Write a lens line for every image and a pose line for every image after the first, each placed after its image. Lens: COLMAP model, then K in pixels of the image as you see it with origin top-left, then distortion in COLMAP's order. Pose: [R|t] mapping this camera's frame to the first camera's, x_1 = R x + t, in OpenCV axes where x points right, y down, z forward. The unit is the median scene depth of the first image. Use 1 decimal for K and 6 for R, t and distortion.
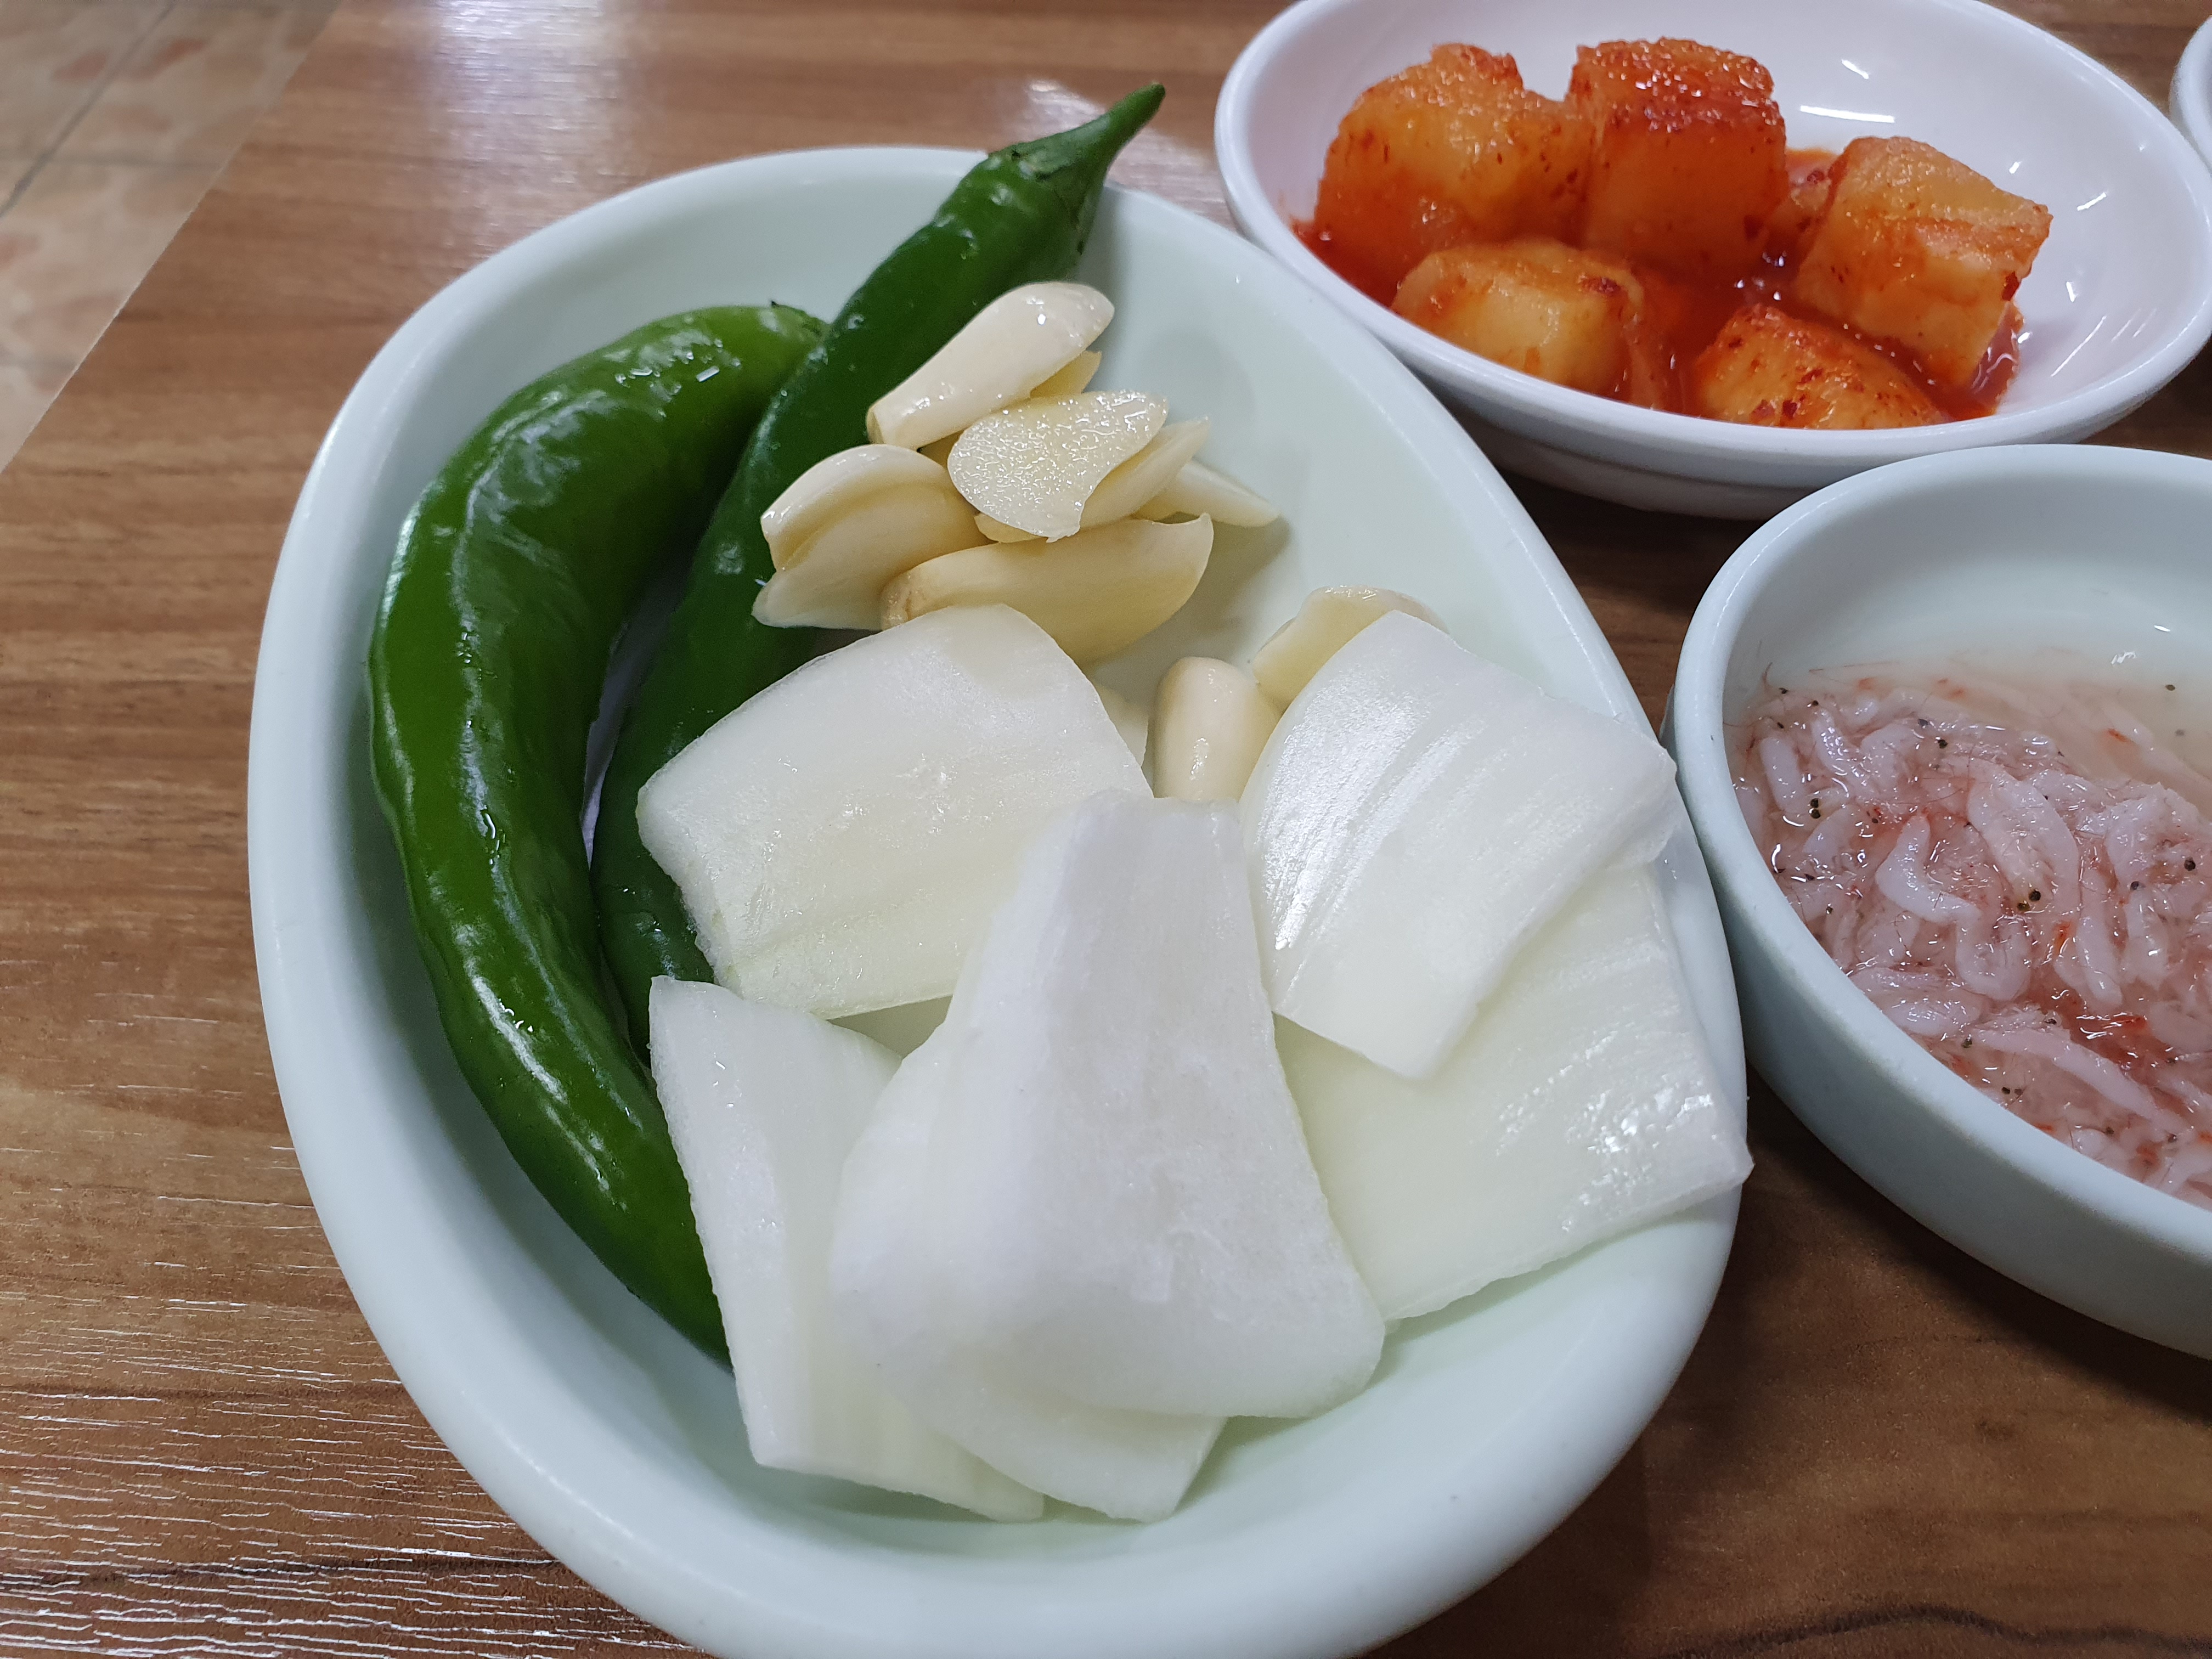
lens RADIAL K [[1841.8, 0, 1104.9], [0, 1841.8, 830.9], [0, 0, 1]] dist [0.000902, 0.004067]
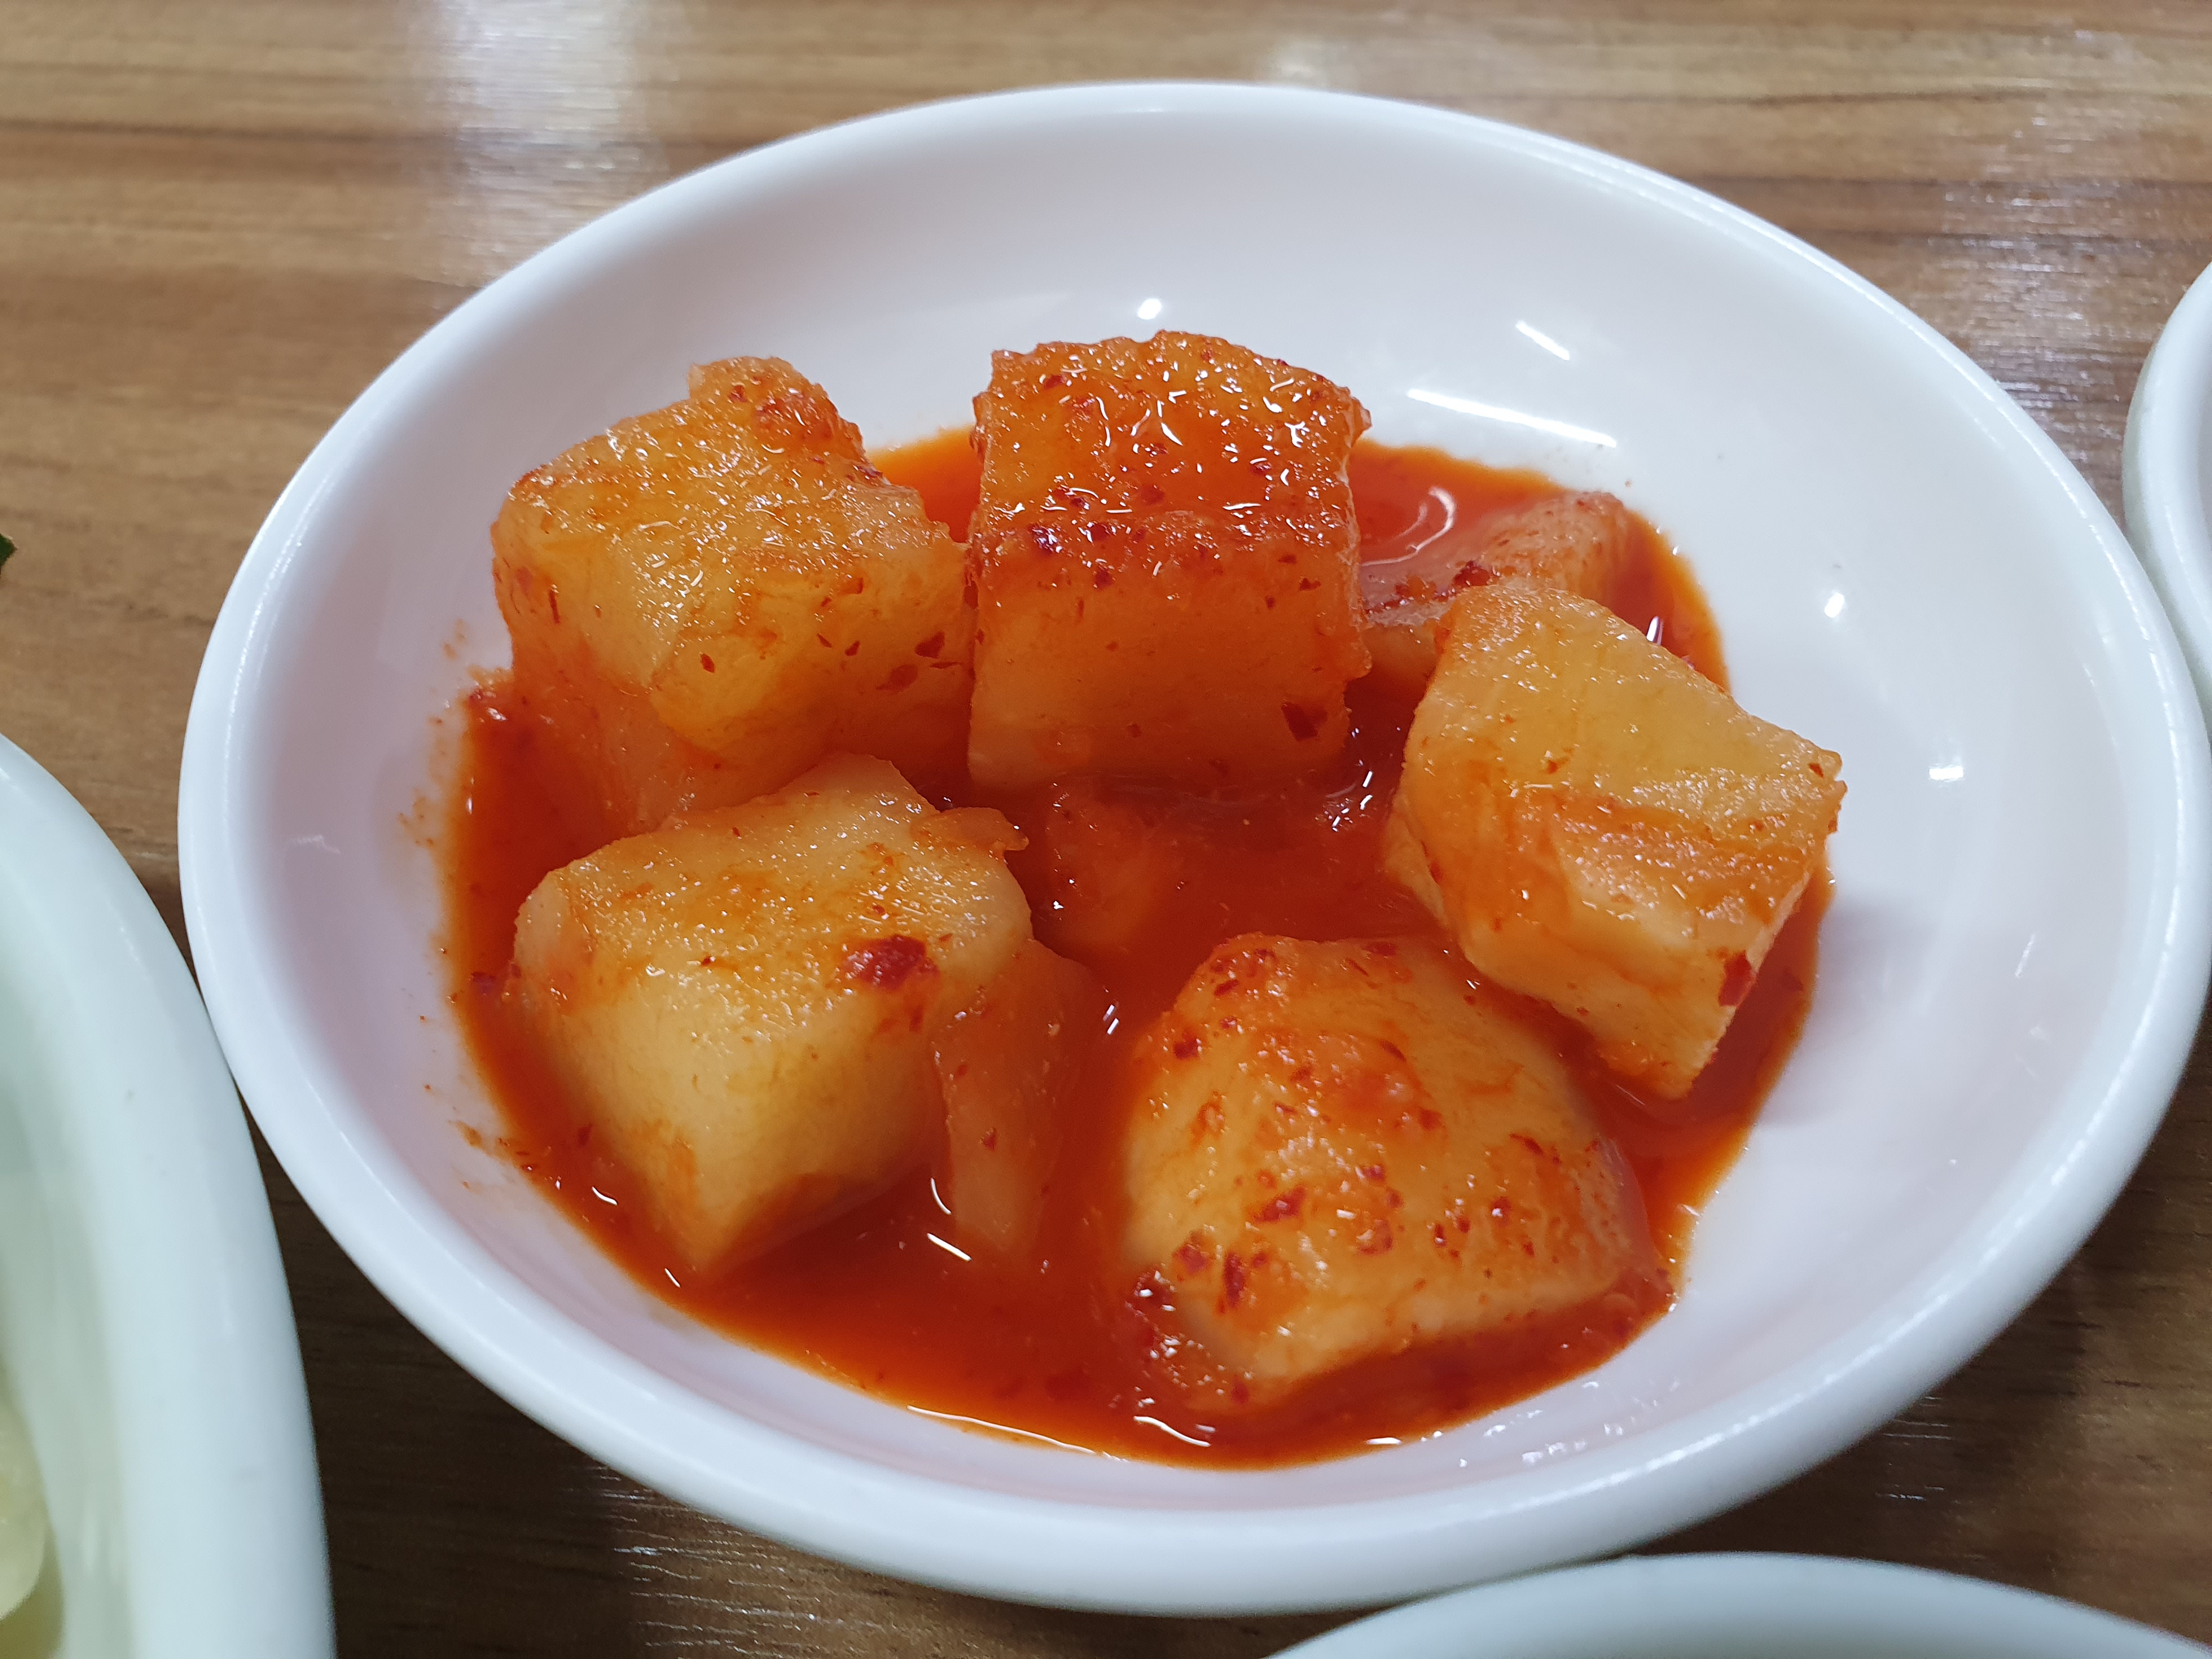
lens RADIAL K [[1717.9, 0, 1097.4], [0, 1717.9, 884.6], [0, 0, 1]] dist [-0.008027, -0.003689]
pose [[0.999216, 0.002909, -0.039485, 0.386536], [-0.000491, 0.998132, 0.061089, -0.384912], [0.039588, -0.061022, 0.997351, 0.630820]]
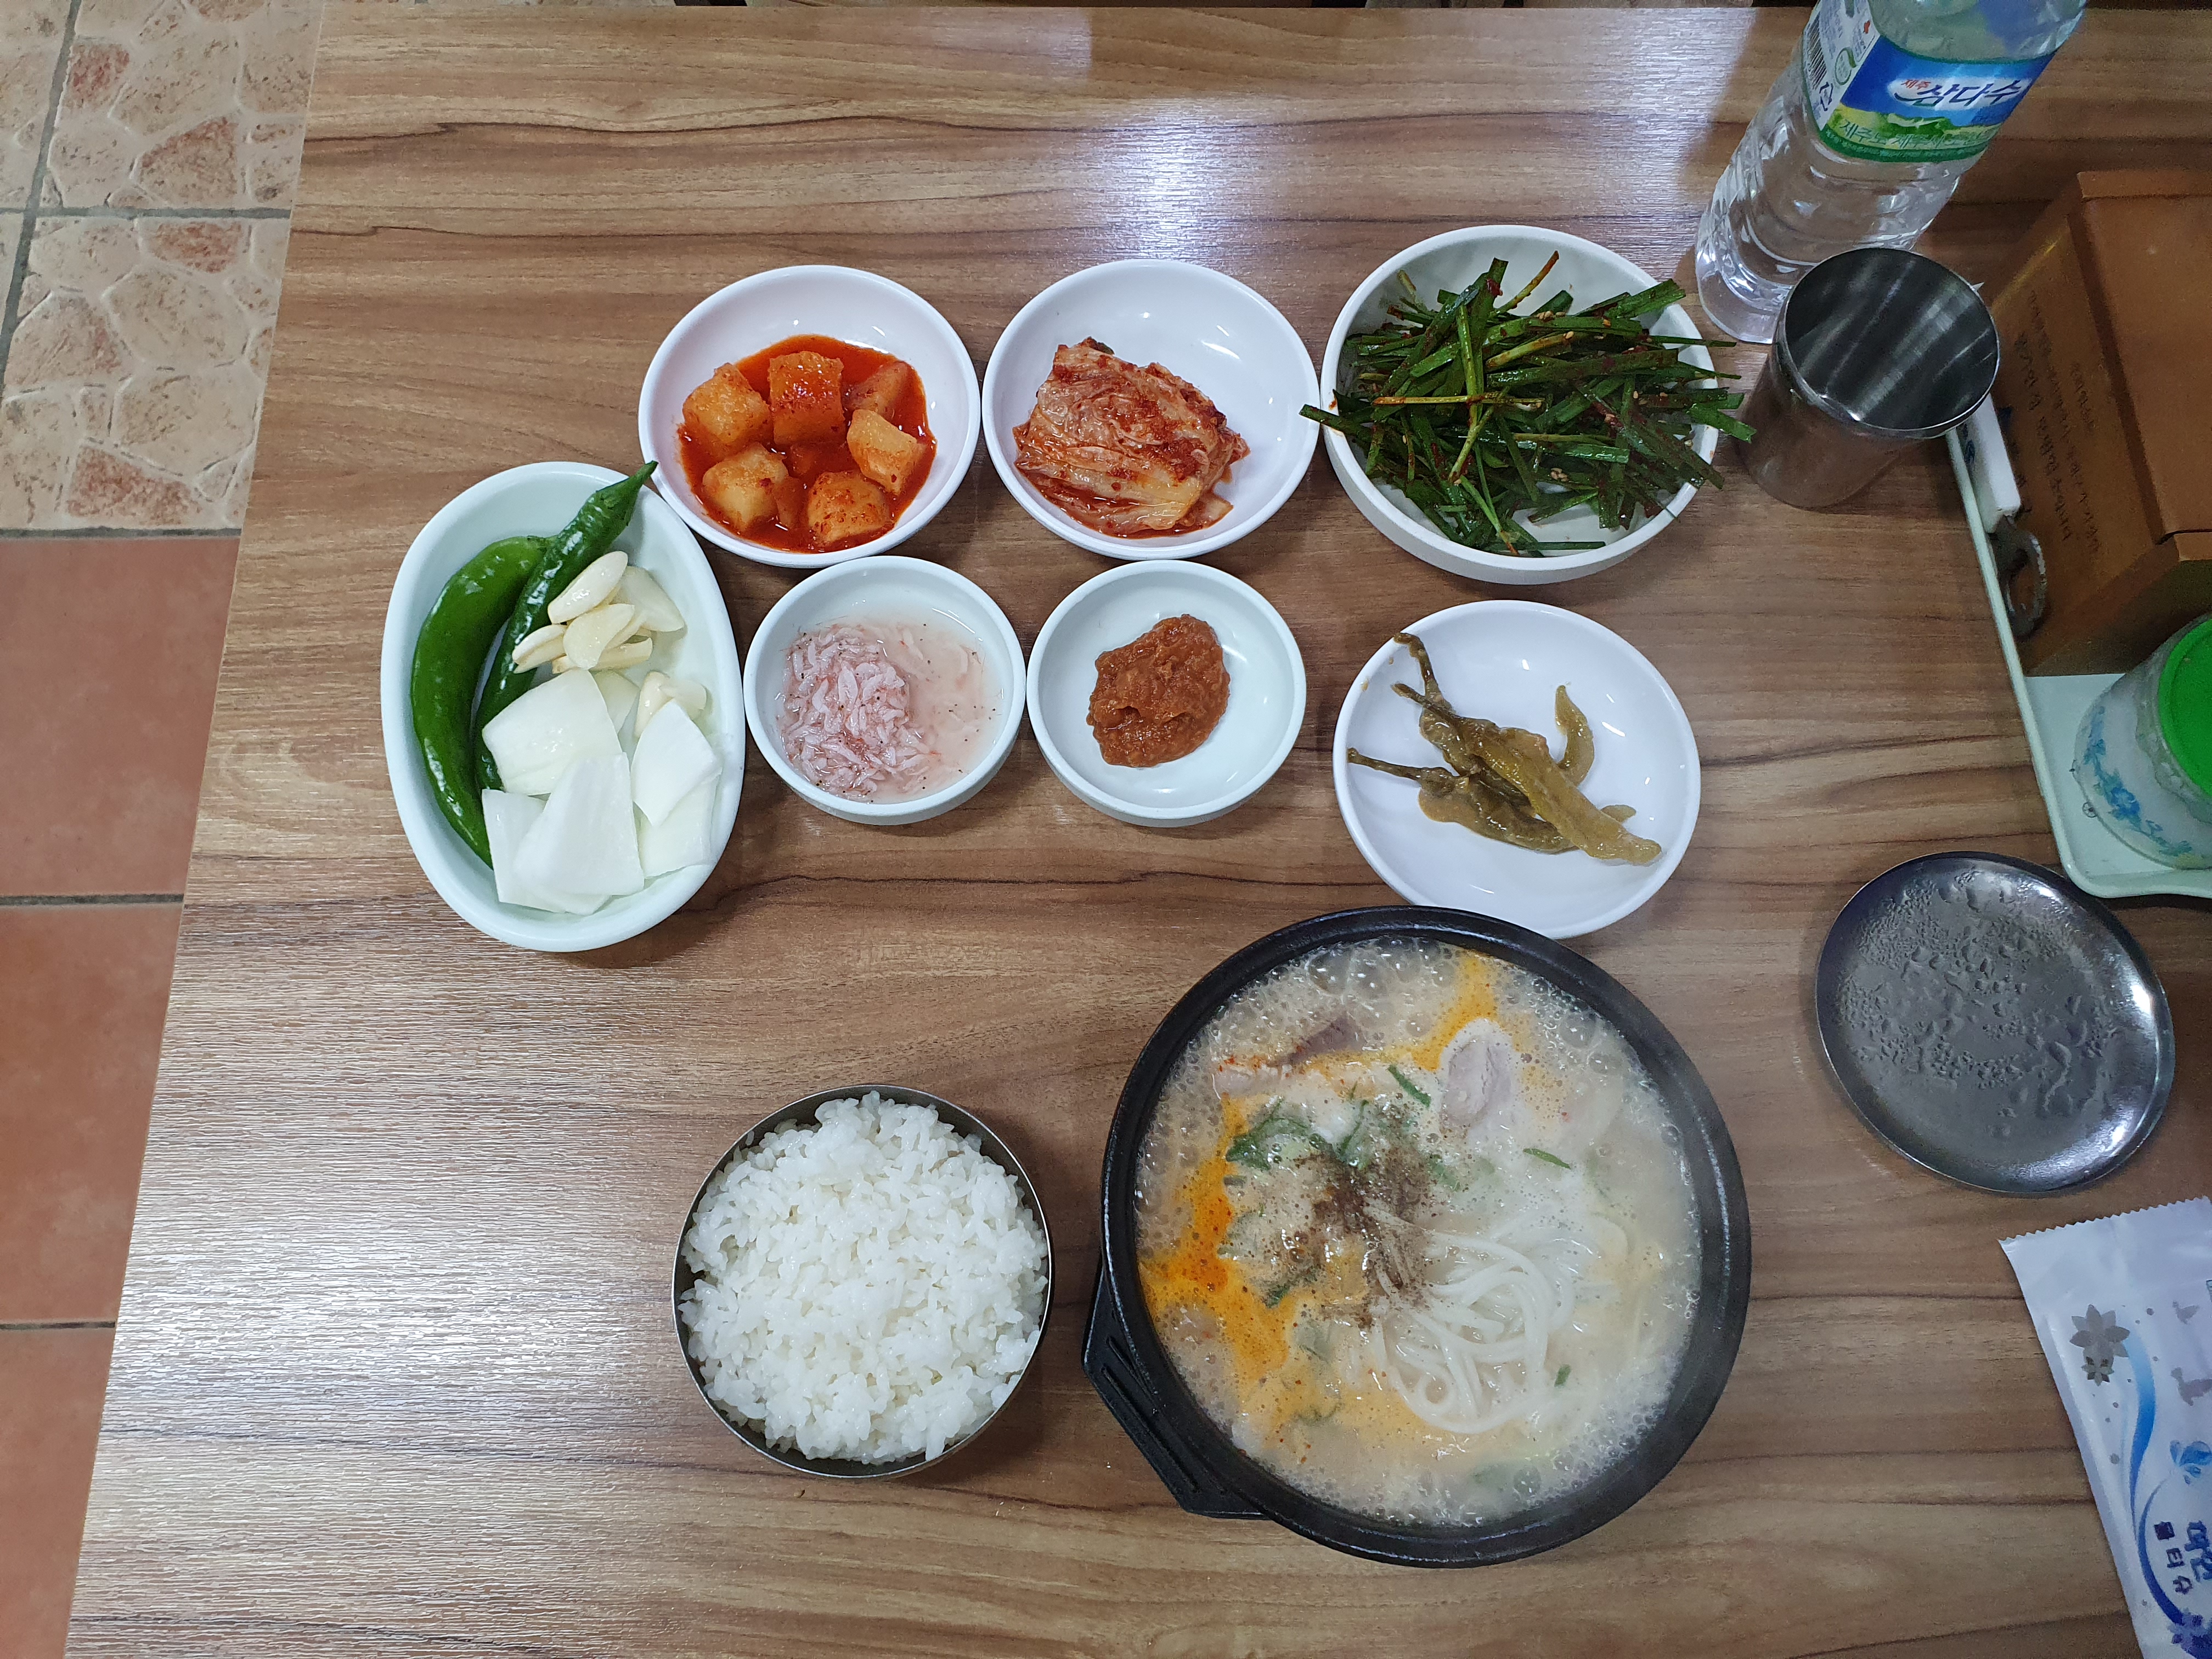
lens RADIAL K [[1792.6, 0, 1118.3], [0, 1792.6, 837.1], [0, 0, 1]] dist [0.153044, -0.416641]
pose [[0.997502, -0.060499, 0.036455, 0.802804], [0.042024, 0.923151, 0.382134, -0.988495], [-0.056772, -0.379648, 0.923387, -2.305596]]
